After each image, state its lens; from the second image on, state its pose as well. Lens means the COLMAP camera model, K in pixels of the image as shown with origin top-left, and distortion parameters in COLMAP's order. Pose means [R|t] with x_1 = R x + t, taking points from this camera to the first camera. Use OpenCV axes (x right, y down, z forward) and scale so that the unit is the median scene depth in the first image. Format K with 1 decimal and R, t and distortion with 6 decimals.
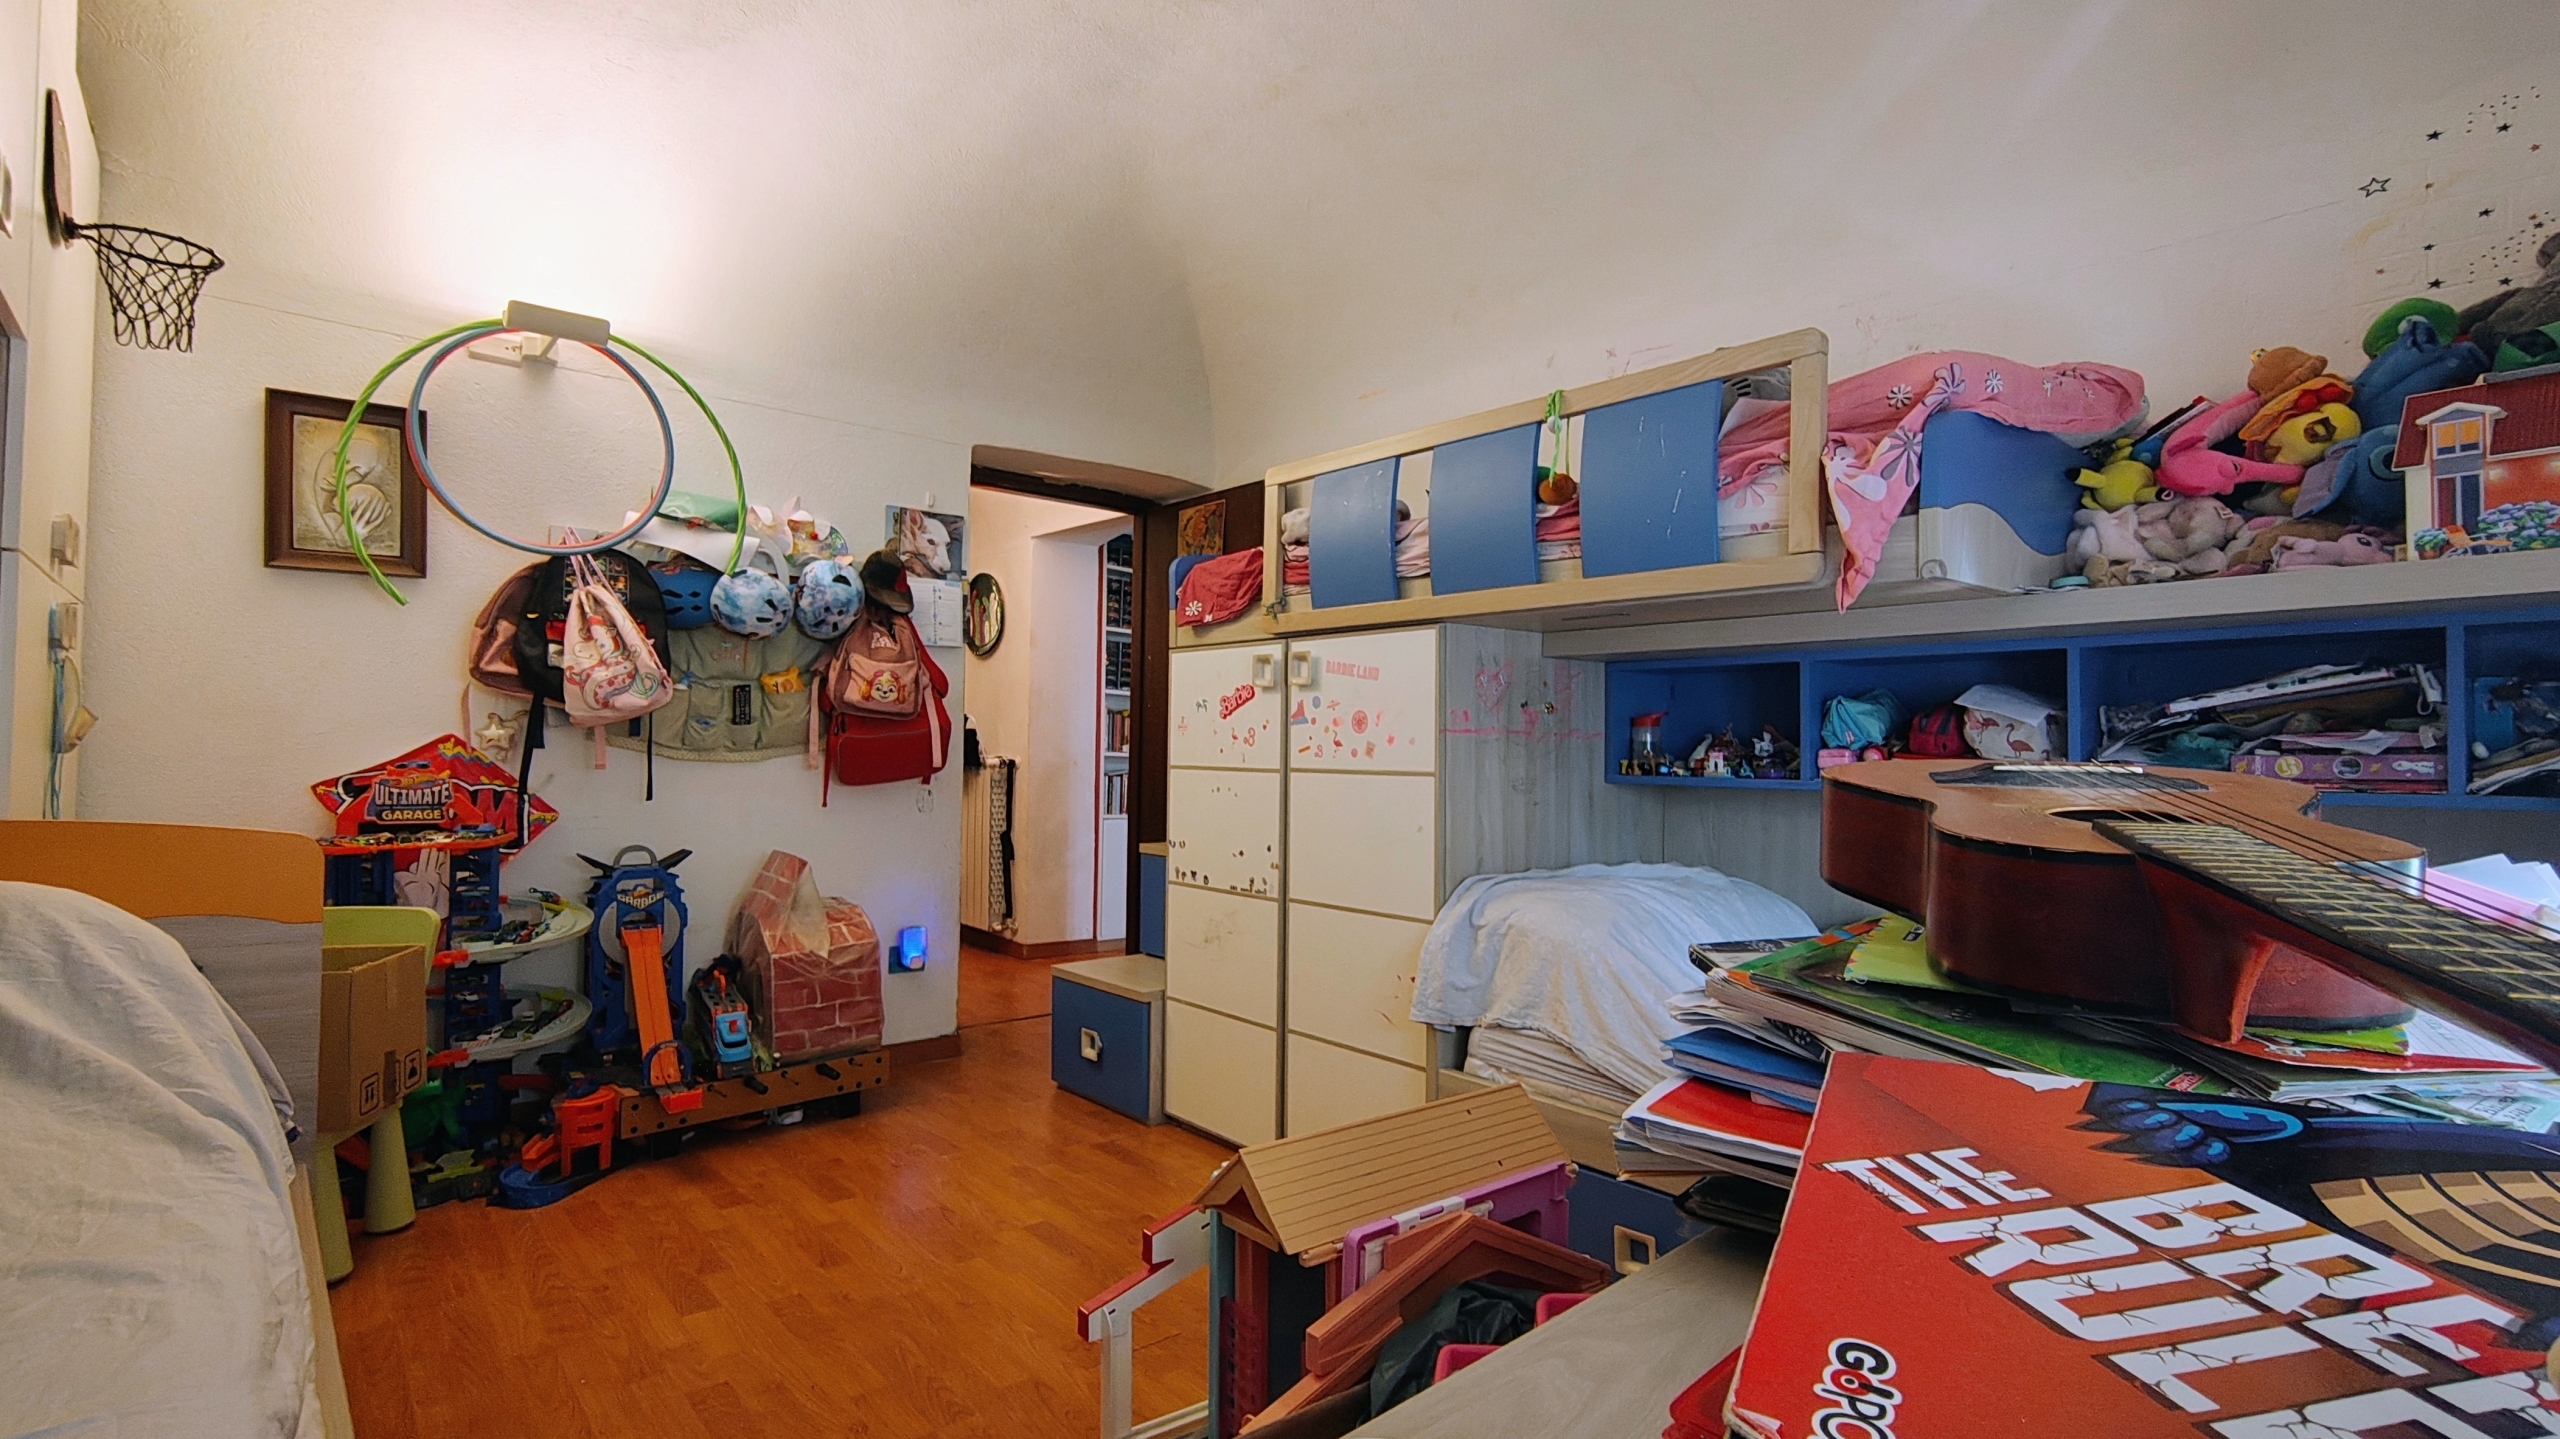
lens RADIAL K [[1188.7, 0, 1280.5], [0, 1188.7, 730.1], [0, 0, 1]] dist [0.000479, 0.000674]
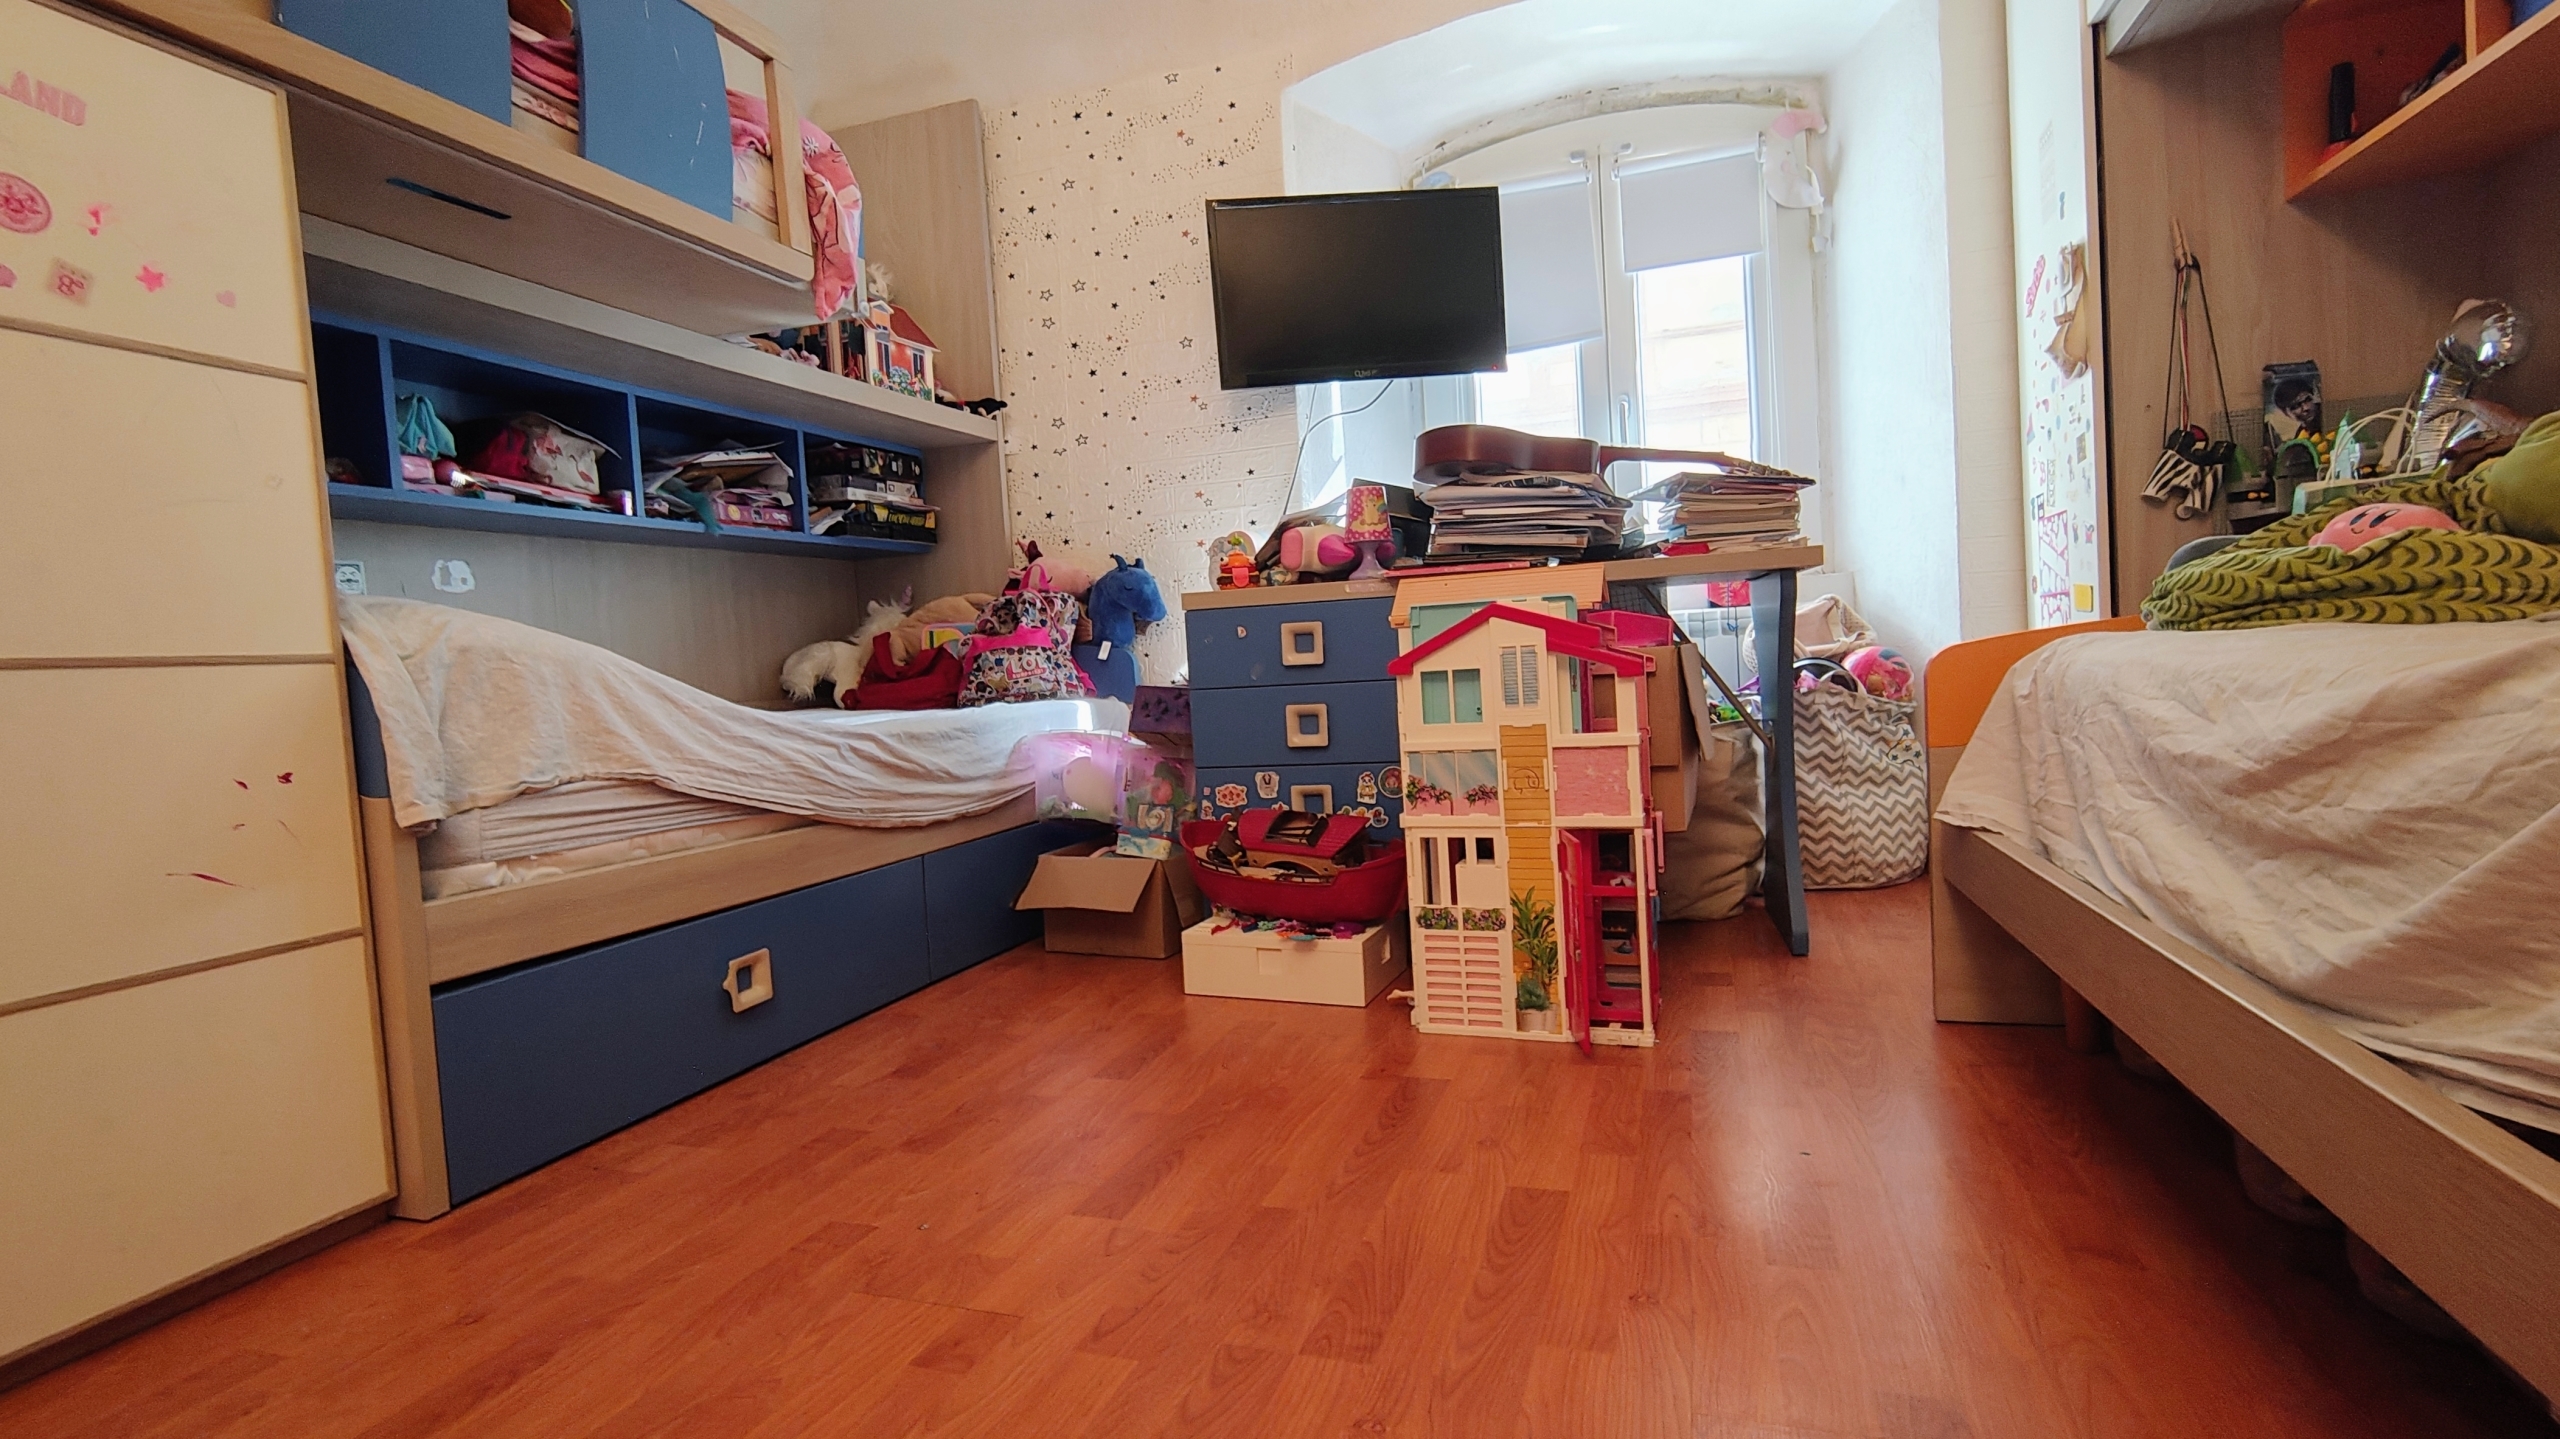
lens RADIAL K [[1188.7, 0, 1280.5], [0, 1188.7, 730.1], [0, 0, 1]] dist [0.000479, 0.000674]
pose [[-0.500949, -0.032095, 0.864882, -0.585945], [0.039039, 0.997457, 0.059626, 0.190672], [-0.864596, 0.063634, -0.498422, 0.963052]]
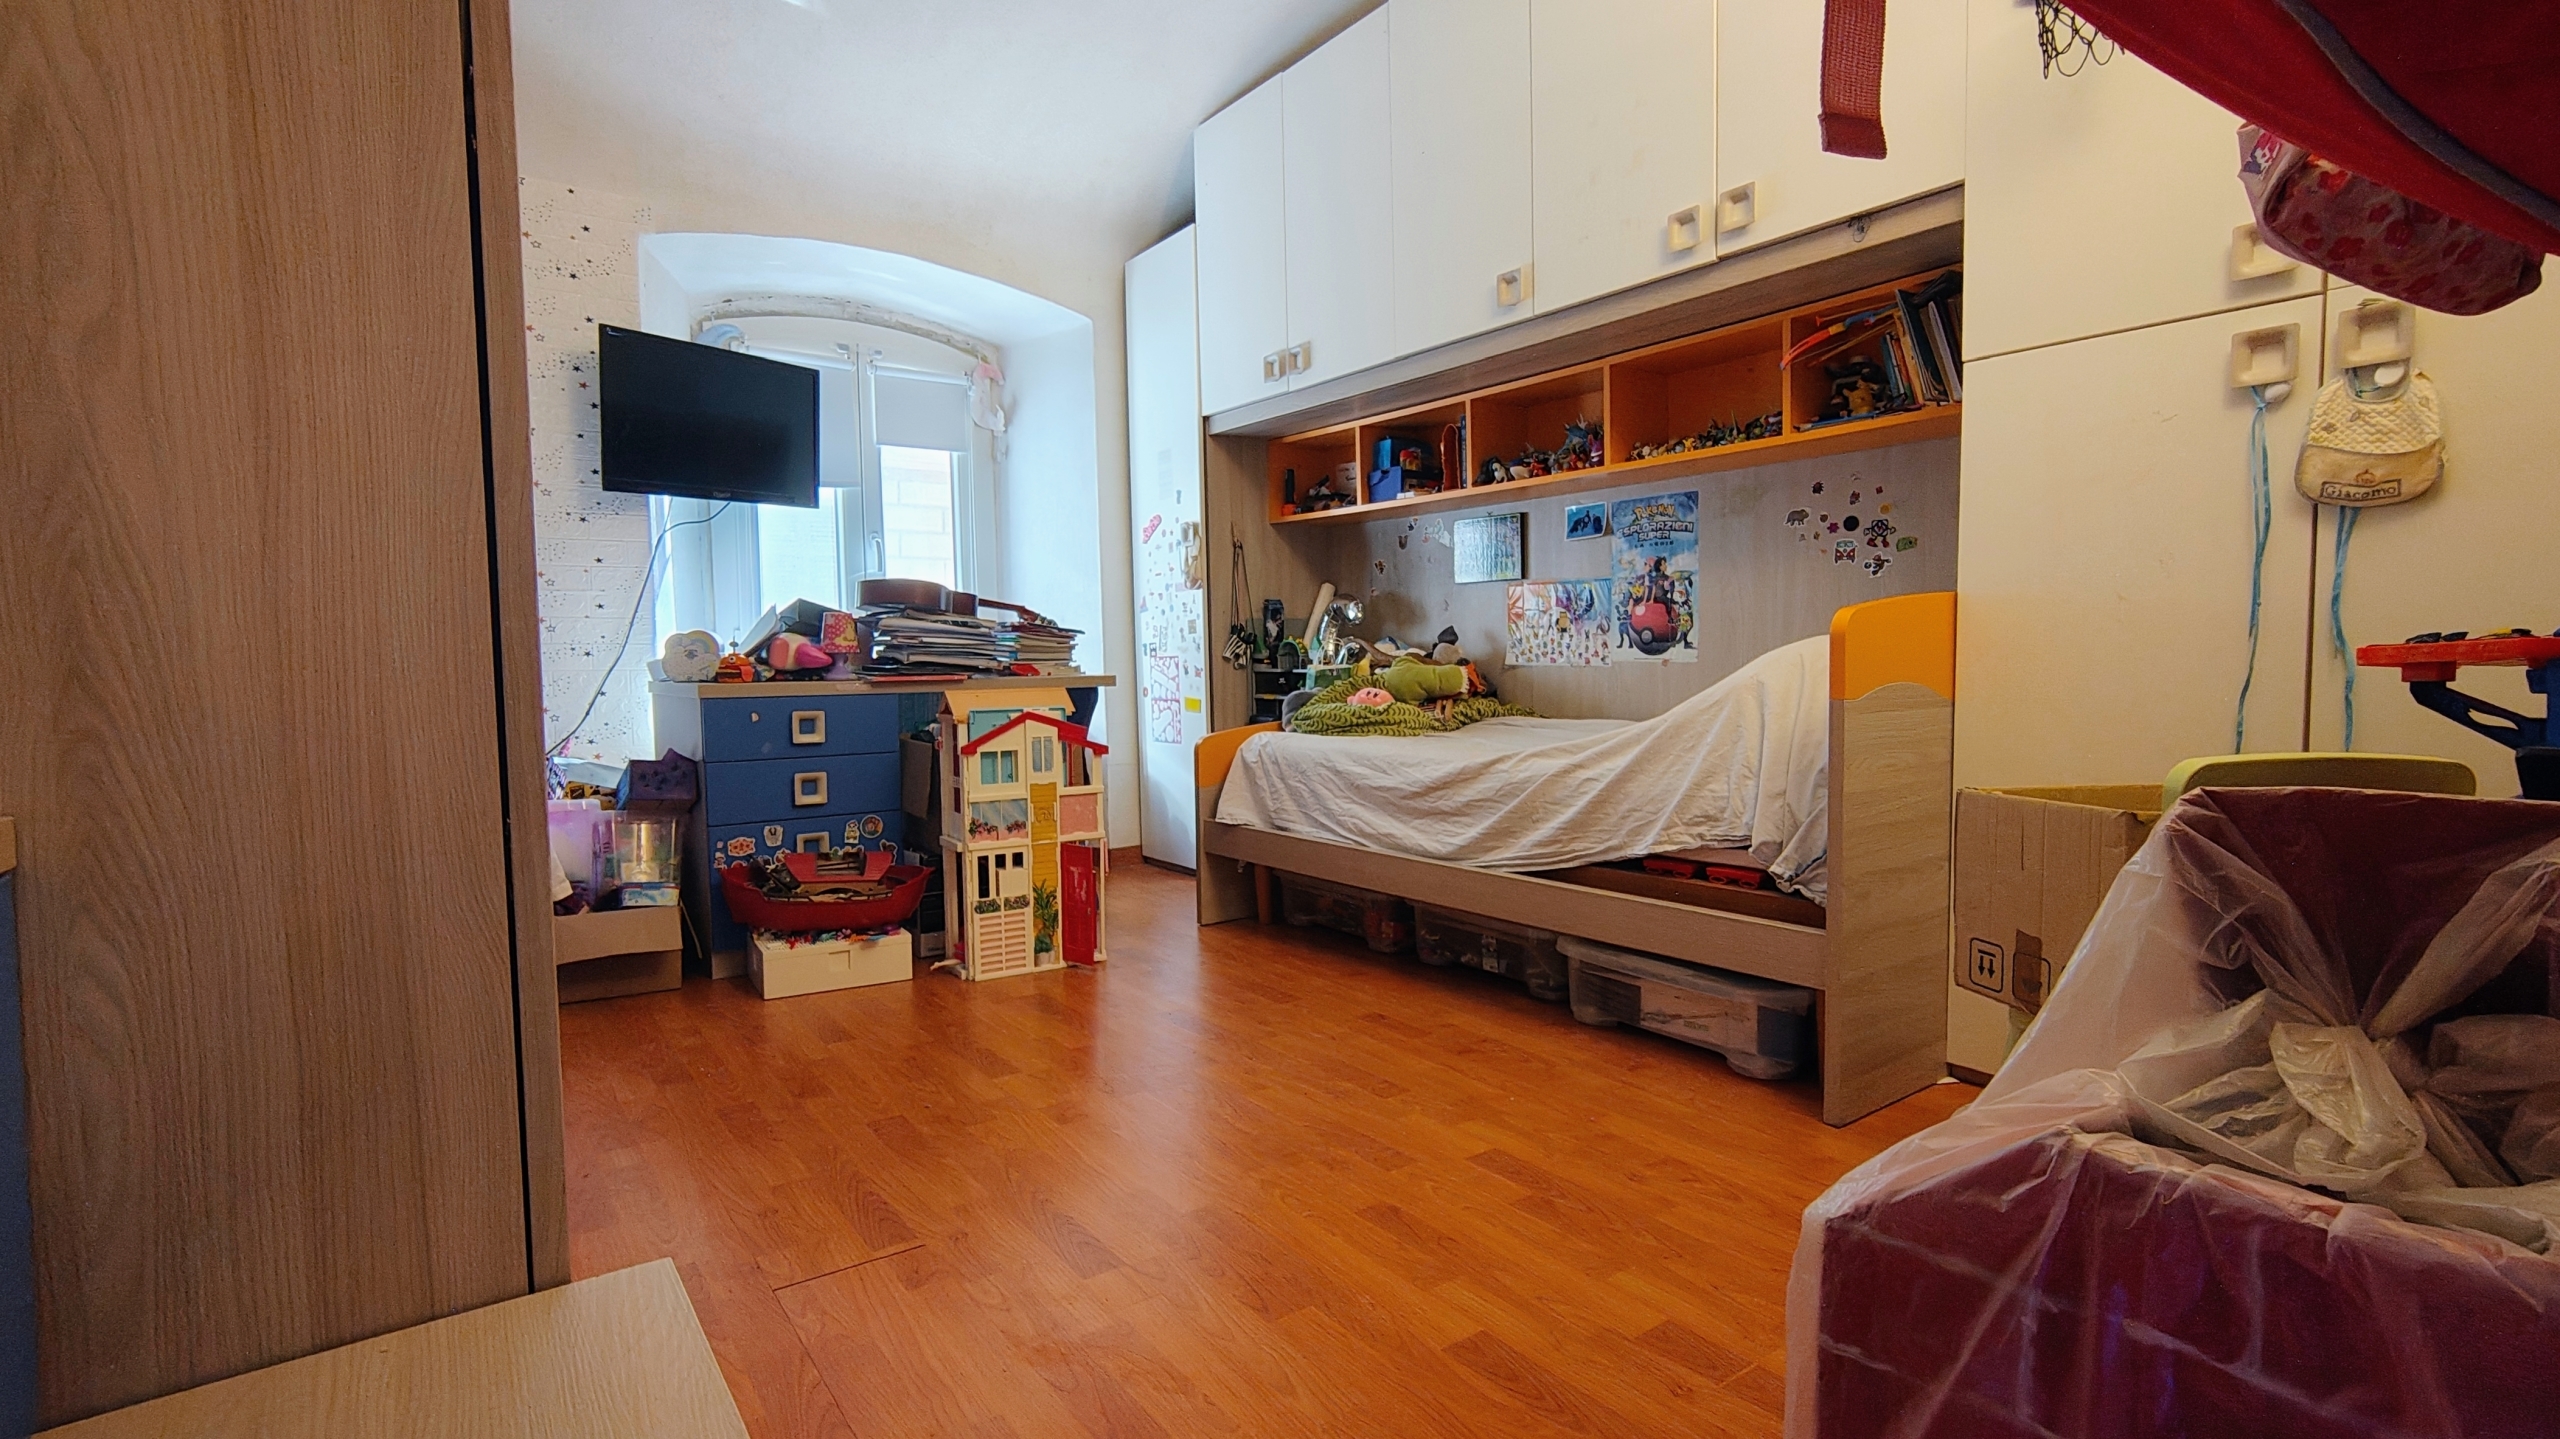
lens RADIAL K [[1196.2, 0, 1278.1], [0, 1196.2, 729.3], [0, 0, 1]] dist [-0.000652, 0.000187]
pose [[-0.996034, -0.003799, 0.088893, -0.376491], [0.000474, 0.998847, 0.047997, 0.118333], [-0.088973, 0.047848, -0.994884, 1.714228]]
